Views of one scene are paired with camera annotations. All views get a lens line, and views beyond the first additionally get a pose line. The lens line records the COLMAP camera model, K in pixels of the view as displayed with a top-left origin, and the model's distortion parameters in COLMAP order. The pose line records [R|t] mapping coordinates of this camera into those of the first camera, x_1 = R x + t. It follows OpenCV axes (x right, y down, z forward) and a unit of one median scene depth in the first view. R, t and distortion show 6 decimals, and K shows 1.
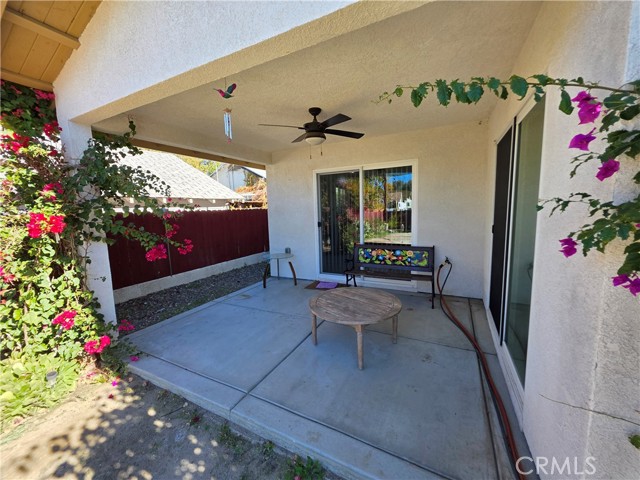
lens RADIAL K [[256.1, 0, 317.5], [0, 256.1, 236.5], [0, 0, 1]] dist [0.009773, 0.000248]
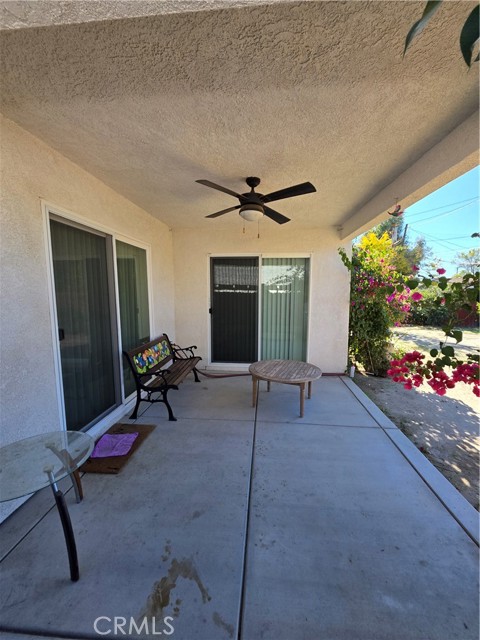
lens RADIAL K [[256.1, 0, 238.7], [0, 256.1, 325.1], [0, 0, 1]] dist [0.009773, 0.000248]
pose [[-0.374437, -0.089205, 0.922951, -0.841484], [0.113398, 0.983485, 0.141061, -0.149489], [-0.920292, 0.157480, -0.358137, 1.478328]]
